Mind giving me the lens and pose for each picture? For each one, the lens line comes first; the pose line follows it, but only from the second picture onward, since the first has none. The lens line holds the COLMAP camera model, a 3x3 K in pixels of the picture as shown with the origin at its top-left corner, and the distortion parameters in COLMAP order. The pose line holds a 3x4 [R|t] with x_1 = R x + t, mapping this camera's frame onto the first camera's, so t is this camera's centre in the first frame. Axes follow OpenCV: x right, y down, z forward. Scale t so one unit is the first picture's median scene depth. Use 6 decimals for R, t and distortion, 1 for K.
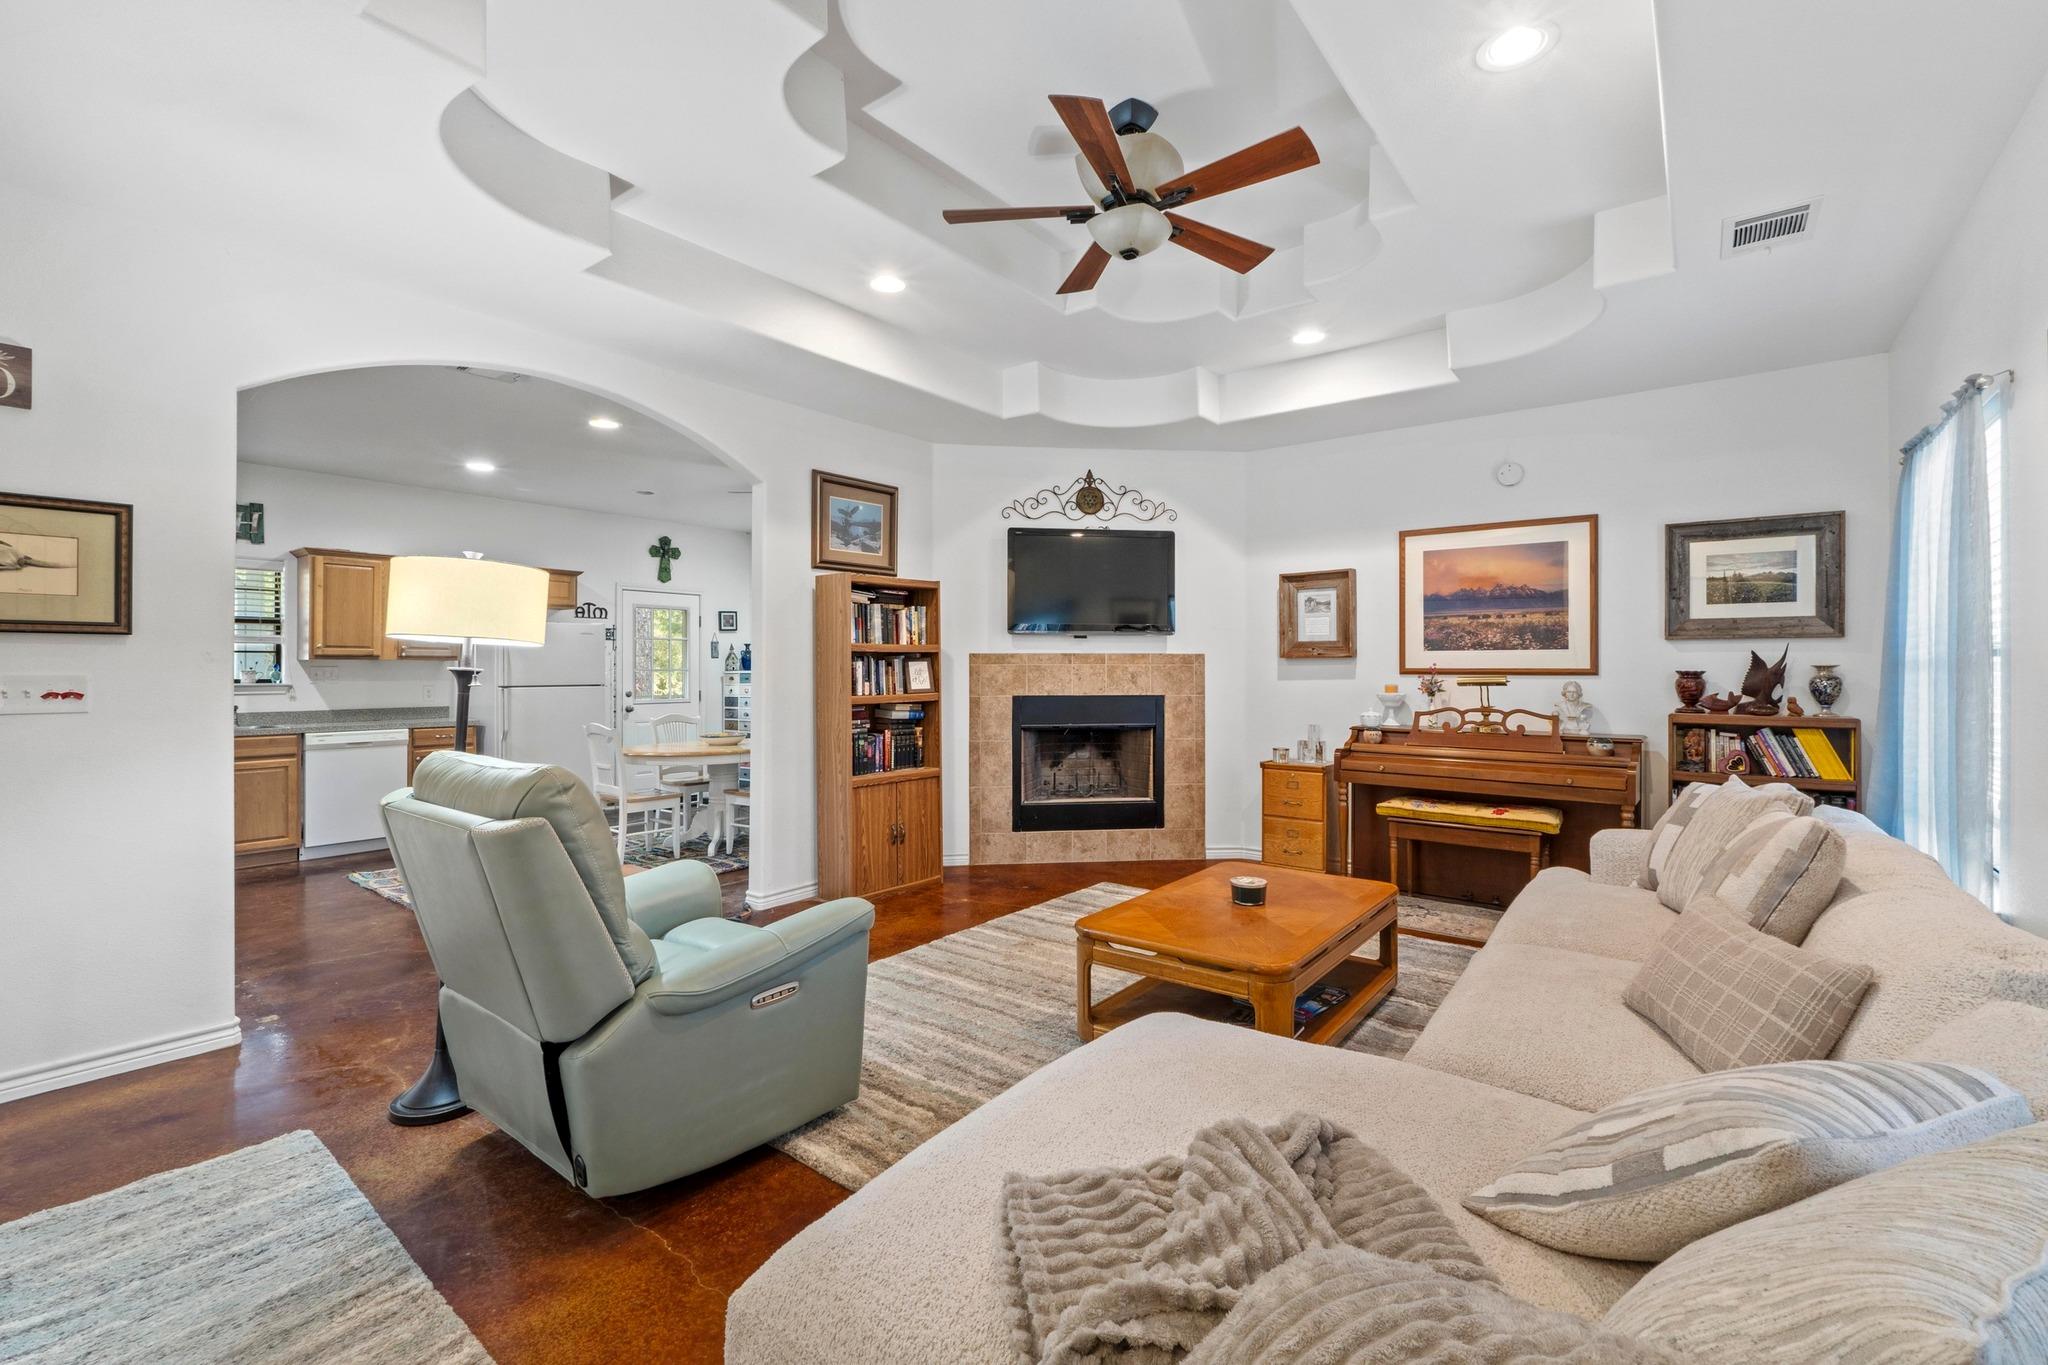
lens RADIAL K [[887.8, 0, 1025.6], [0, 887.8, 666.1], [0, 0, 1]] dist [-0.003747, -0.000420]
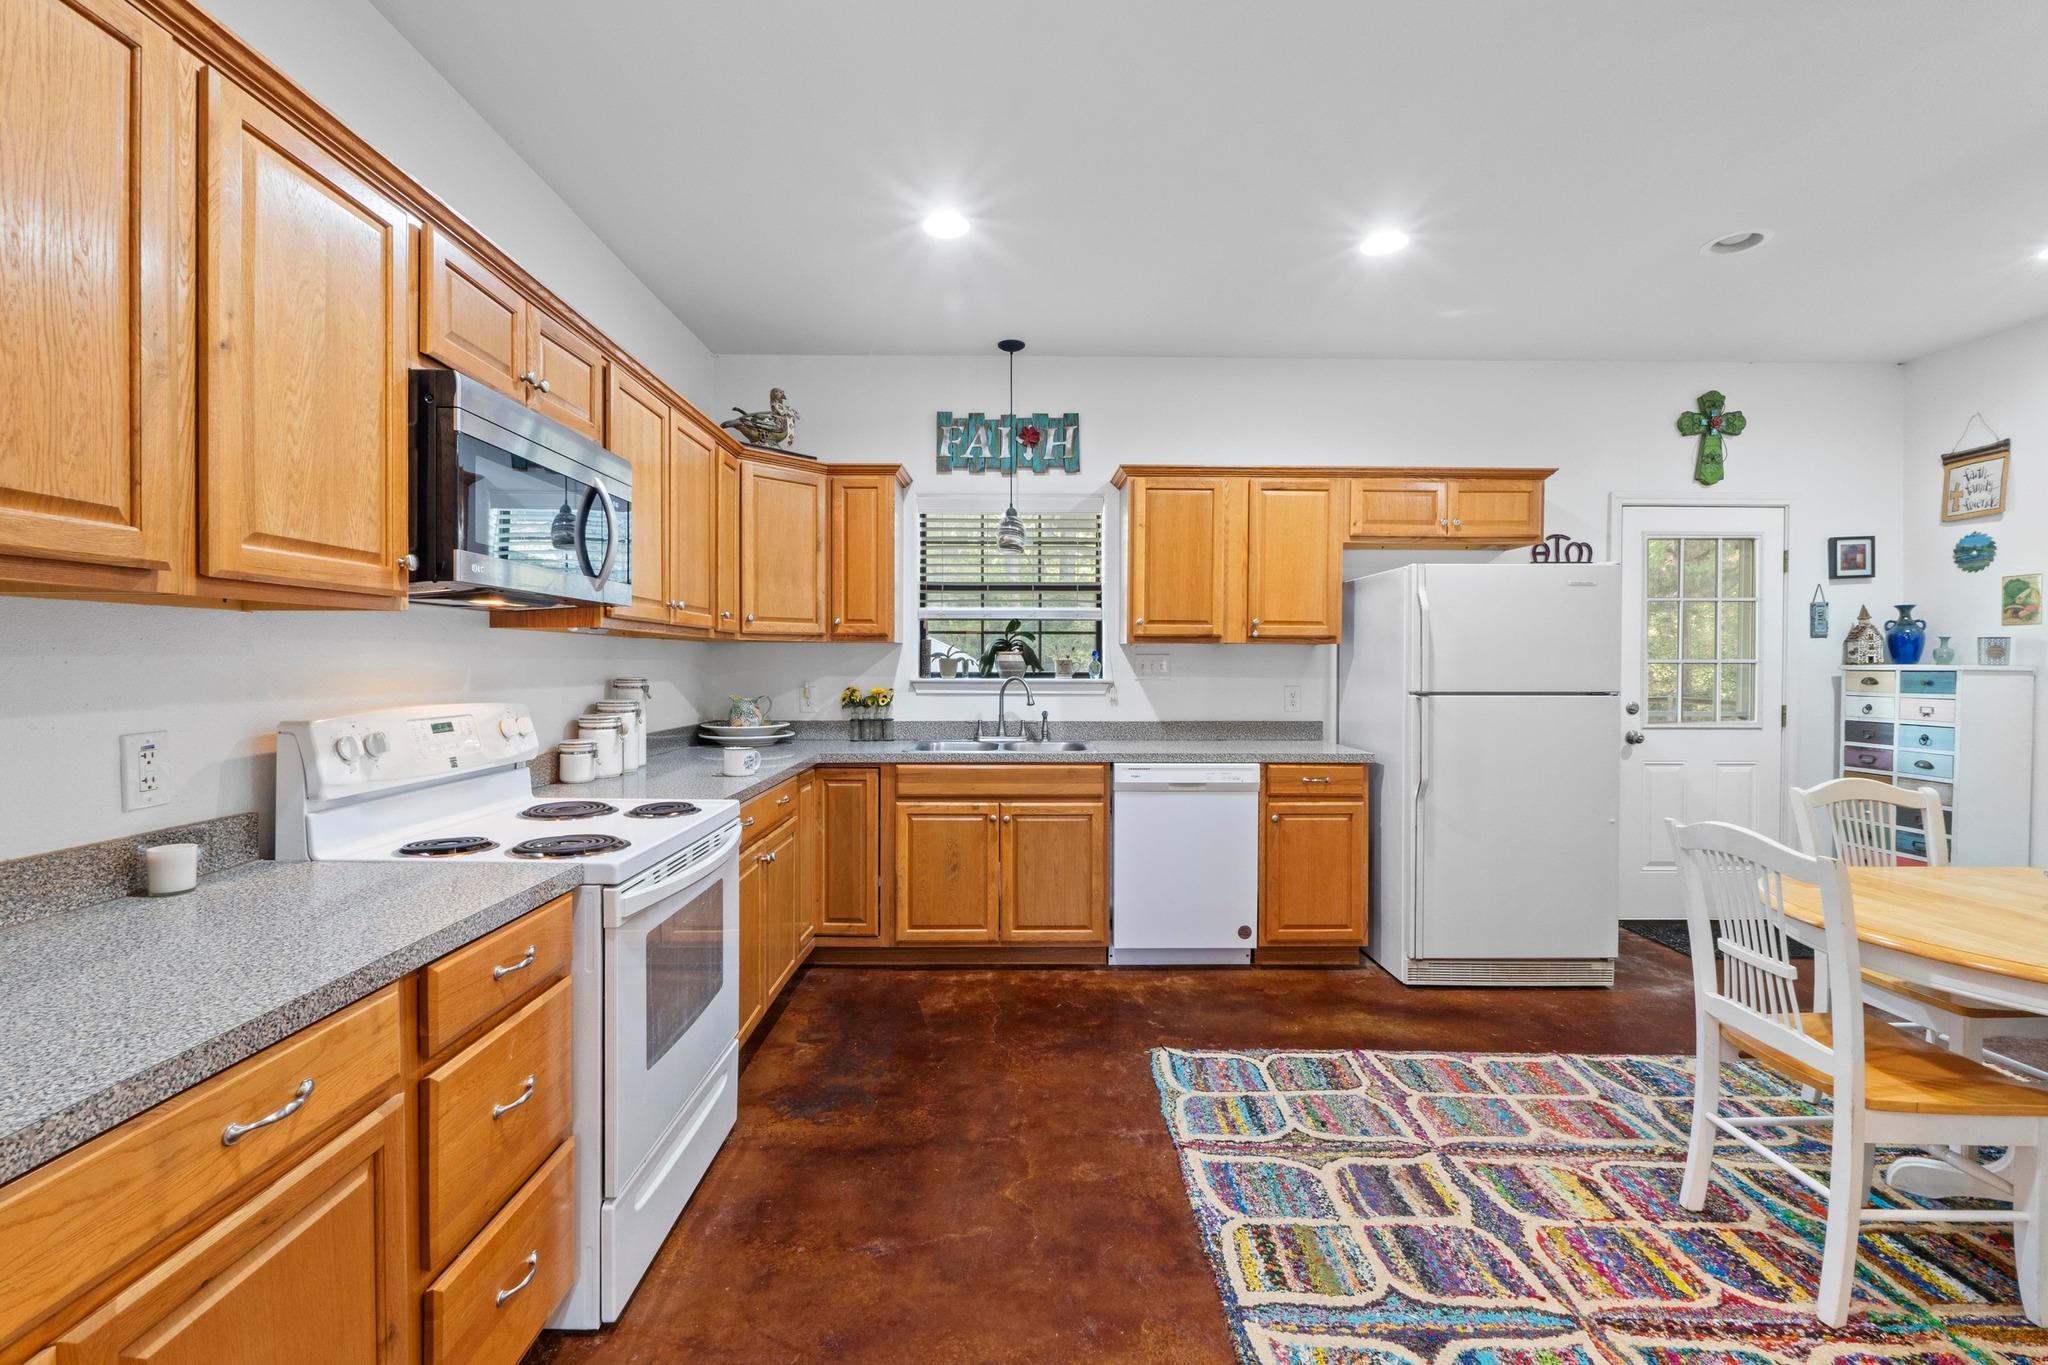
lens RADIAL K [[877.5, 0, 1018.0], [0, 877.5, 669.1], [0, 0, 1]] dist [-0.007583, 0.000717]
pose [[0.618878, 0.011167, -0.785408, -0.426721], [-0.000514, 0.999904, 0.013812, 0.003196], [0.785487, -0.008144, 0.618824, 0.643743]]
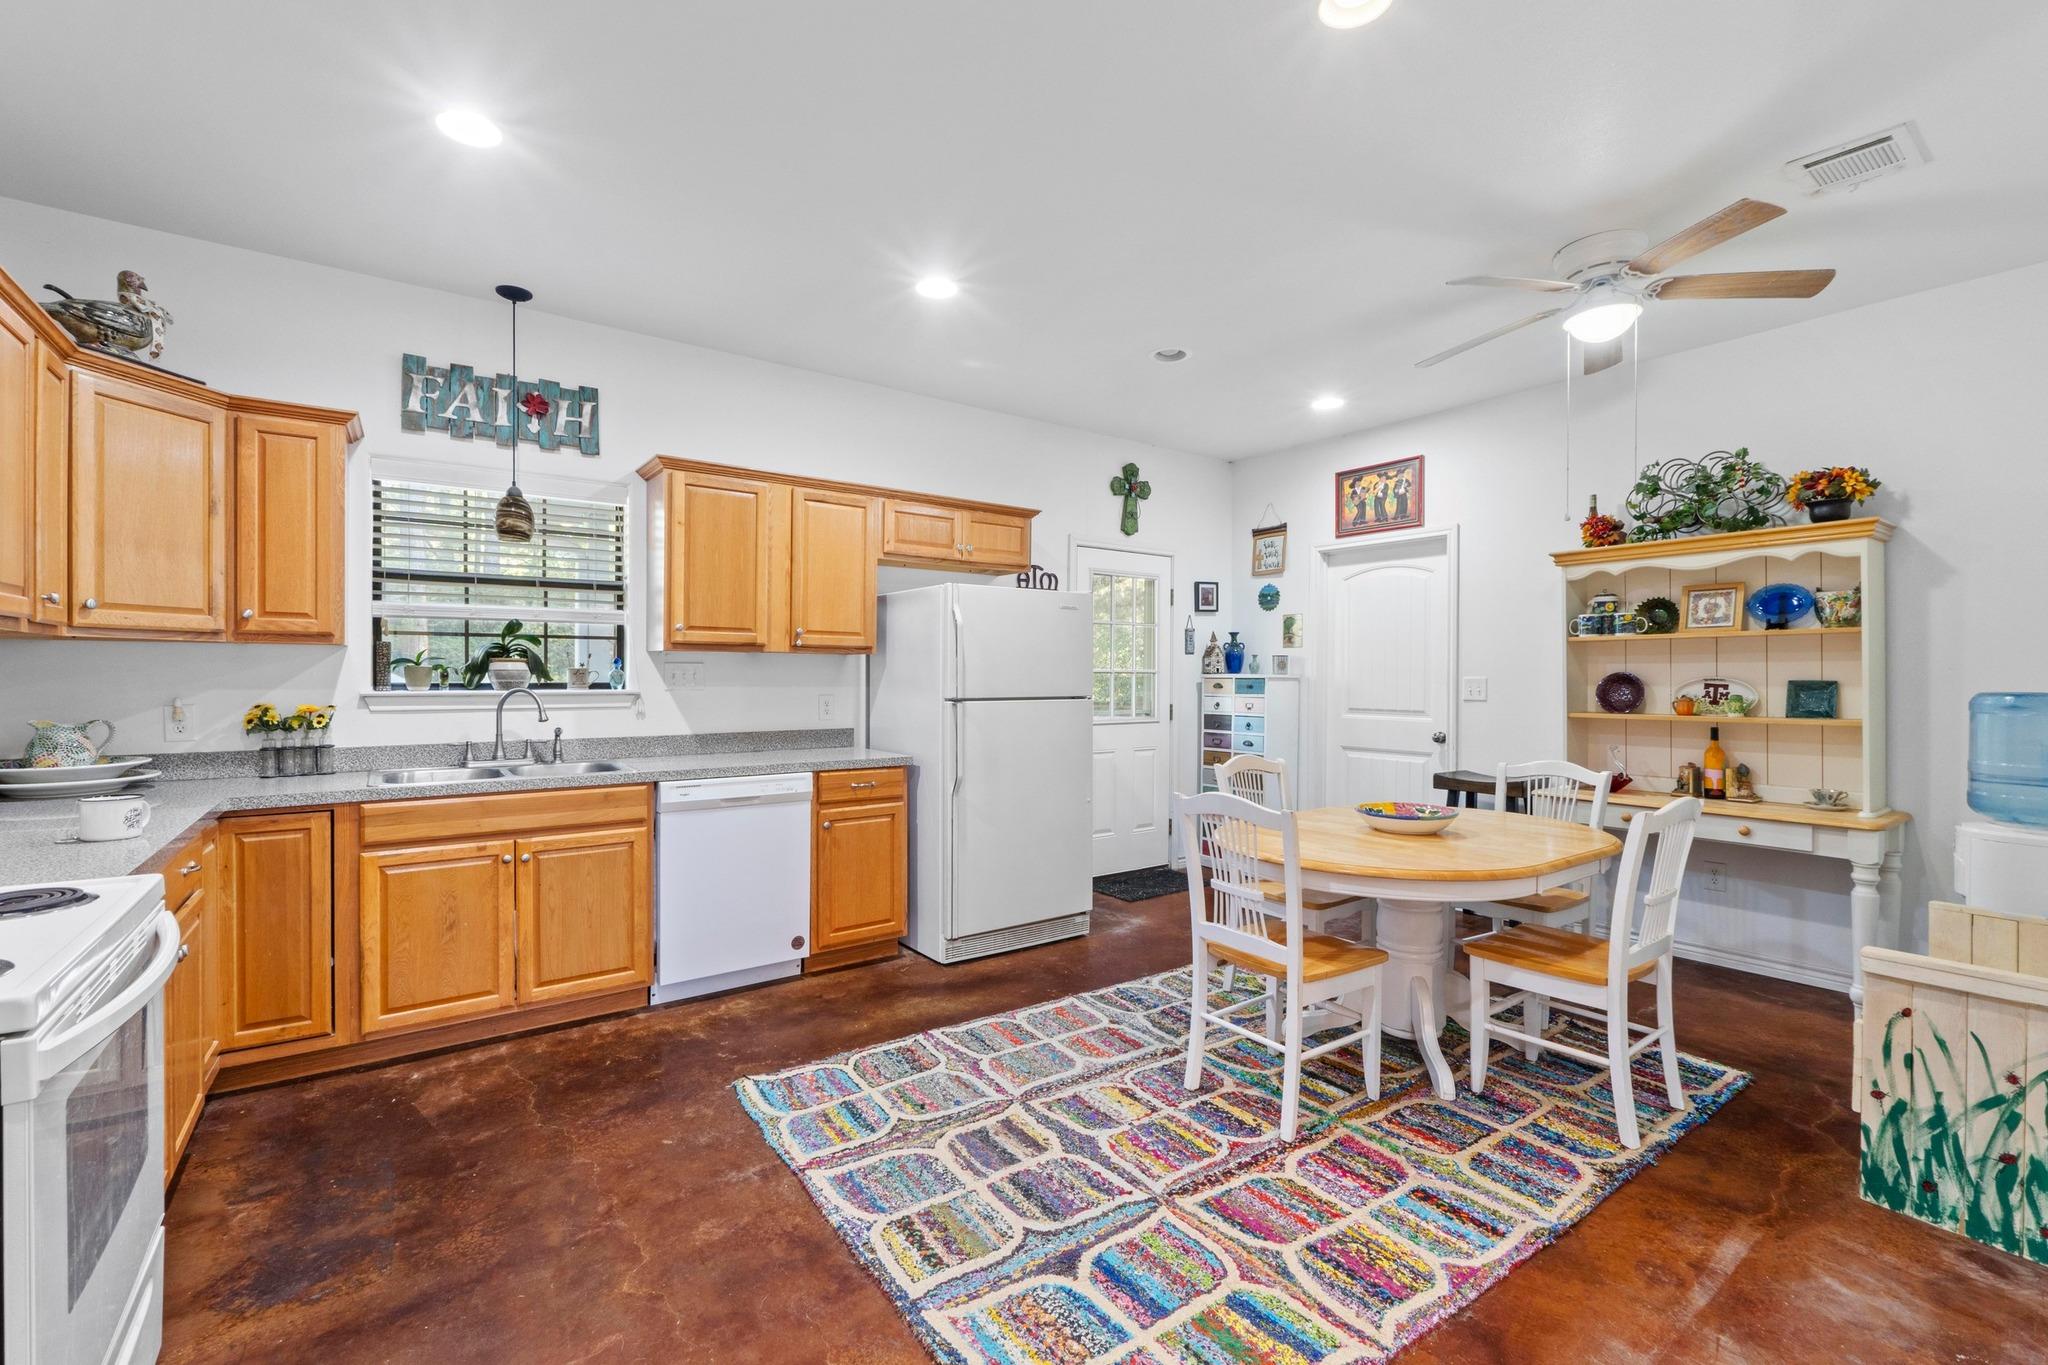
lens RADIAL K [[876.0, 0, 1020.5], [0, 876.0, 677.8], [0, 0, 1]] dist [-0.005168, -0.000698]
pose [[0.960284, 0.008680, -0.278891, -0.497623], [-0.005744, 0.999919, 0.011341, 0.003514], [0.278967, -0.009289, 0.960256, 0.602100]]
